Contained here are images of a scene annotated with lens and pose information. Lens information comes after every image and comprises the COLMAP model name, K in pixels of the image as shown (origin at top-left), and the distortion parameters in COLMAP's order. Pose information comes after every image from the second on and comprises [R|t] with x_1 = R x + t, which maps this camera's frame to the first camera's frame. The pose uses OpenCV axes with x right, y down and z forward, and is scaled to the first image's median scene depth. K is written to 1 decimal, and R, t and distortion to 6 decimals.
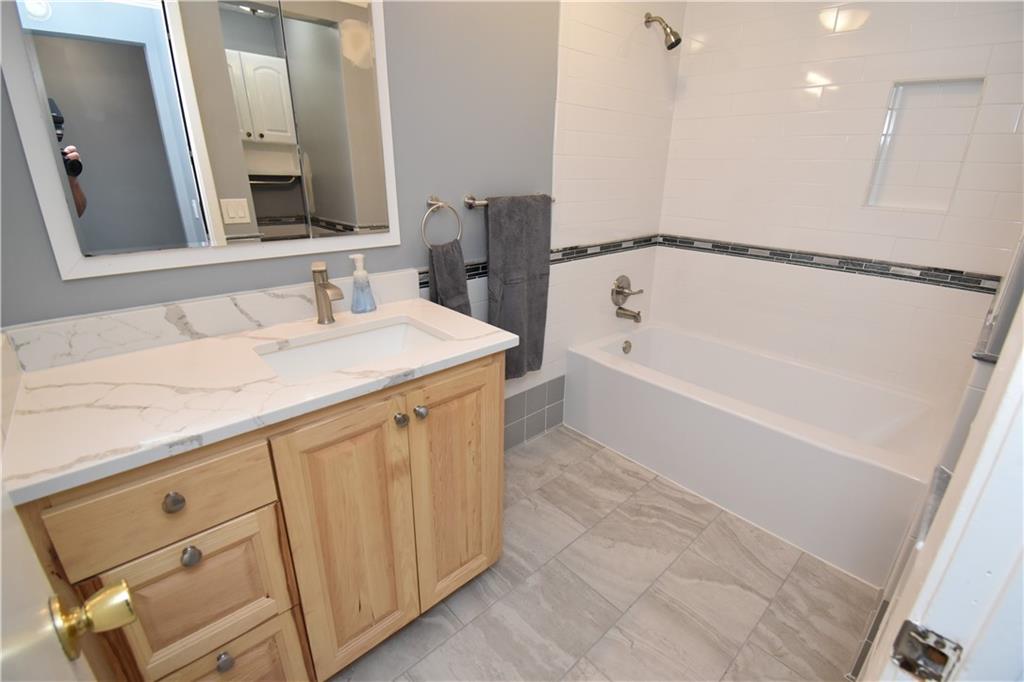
lens RADIAL K [[453.6, 0, 515.3], [0, 453.6, 332.8], [0, 0, 1]] dist [0.022533, -0.027120]
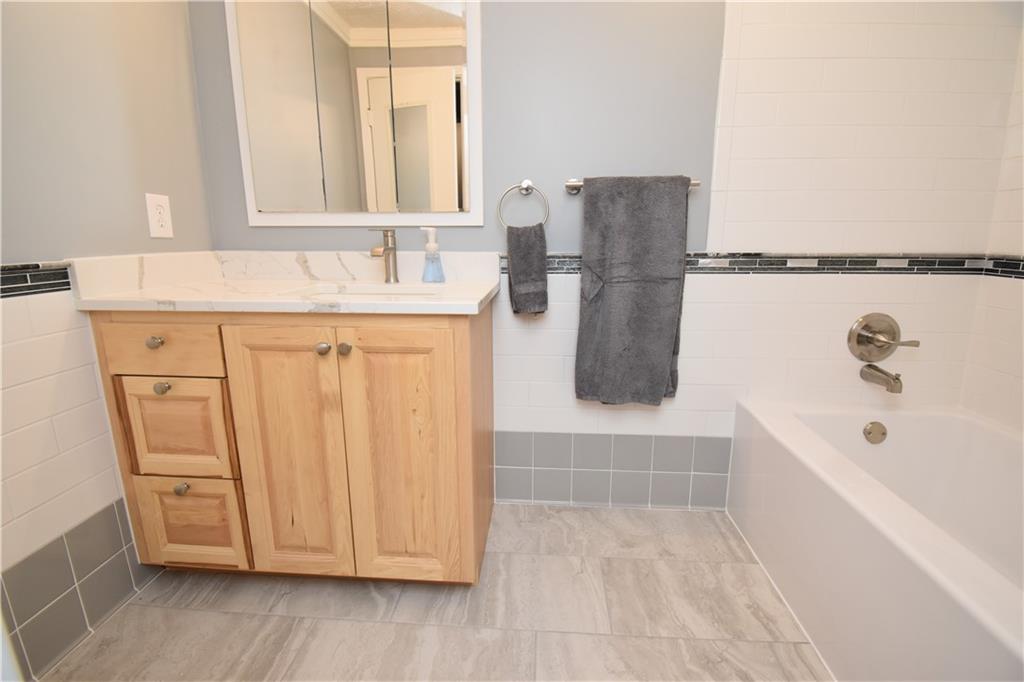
lens RADIAL K [[453.6, 0, 515.3], [0, 453.6, 332.8], [0, 0, 1]] dist [0.022533, -0.027120]
pose [[0.690062, 0.129856, -0.712005, 0.473131], [-0.232571, 0.971382, -0.048242, 0.061191], [0.685365, 0.198882, 0.700515, 0.330044]]
